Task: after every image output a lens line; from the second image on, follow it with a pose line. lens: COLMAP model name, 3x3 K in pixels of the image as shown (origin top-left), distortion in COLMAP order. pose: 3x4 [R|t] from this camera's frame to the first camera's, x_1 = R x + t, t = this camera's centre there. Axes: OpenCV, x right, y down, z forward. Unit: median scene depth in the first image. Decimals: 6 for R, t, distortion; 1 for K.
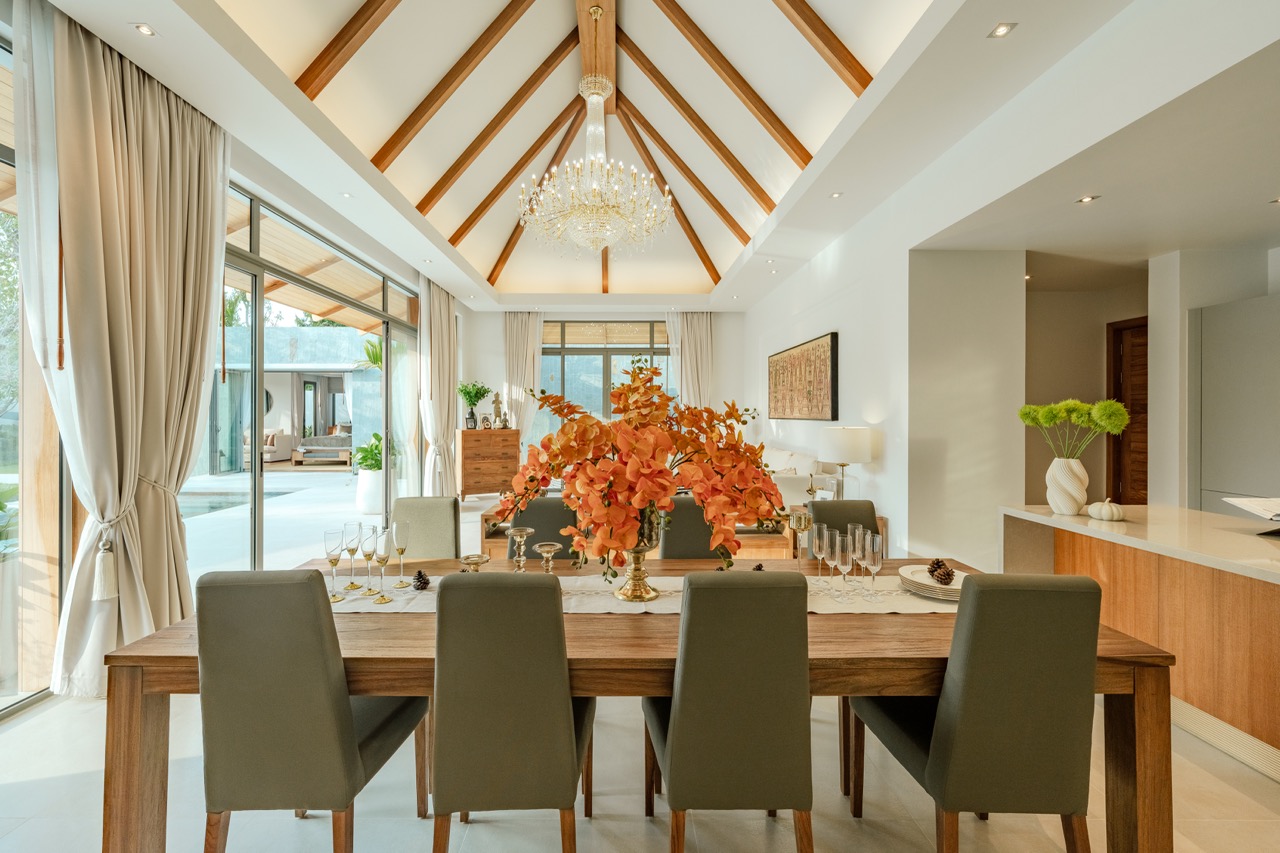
lens RADIAL K [[510.4, 0, 639.3], [0, 510.4, 413.8], [0, 0, 1]] dist [-0.001023, 0.000943]
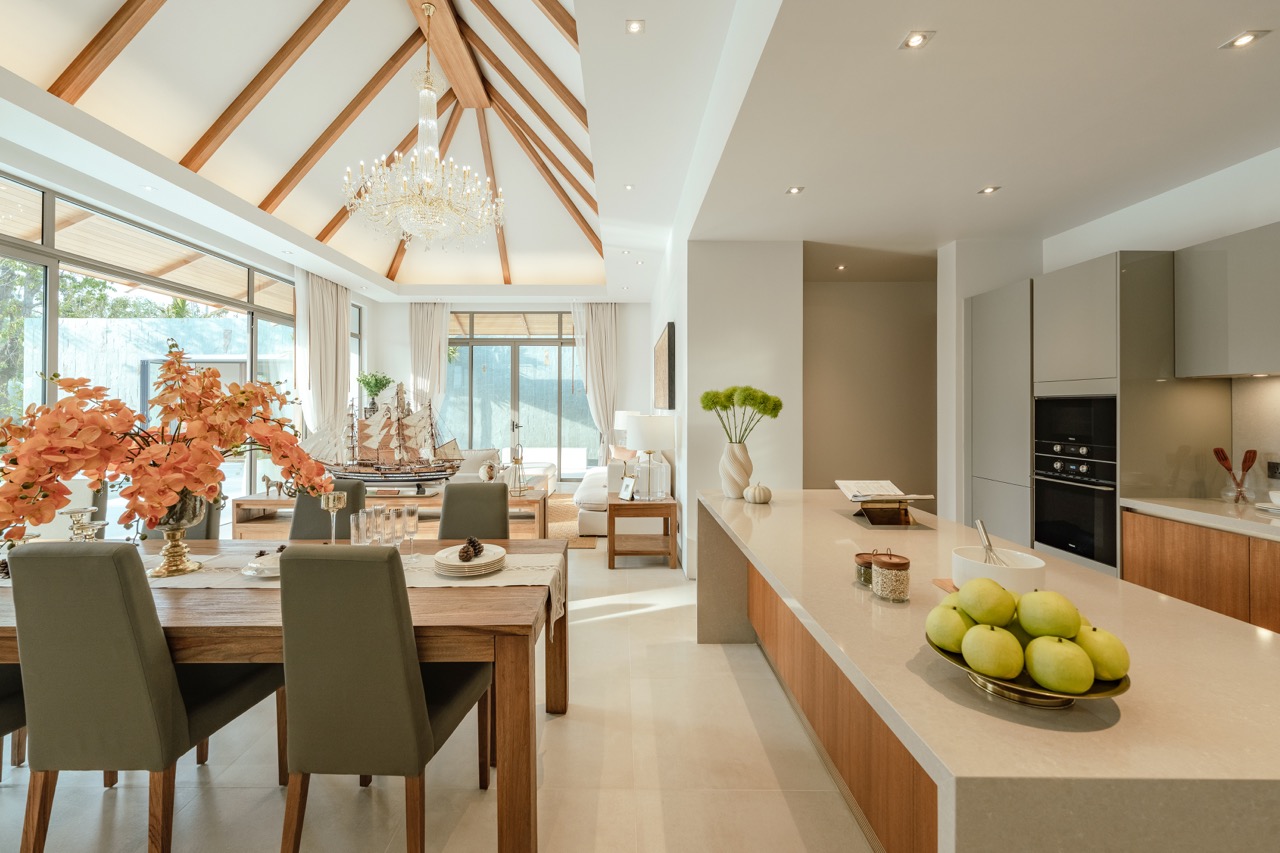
lens RADIAL K [[510.4, 0, 619.4], [0, 510.4, 400.9], [0, 0, 1]] dist [-0.001023, 0.000943]
pose [[0.999976, -0.000974, -0.006822, 0.243781], [0.000916, 0.999964, -0.008436, 0.004543], [0.006830, 0.008429, 0.999941, -0.009773]]
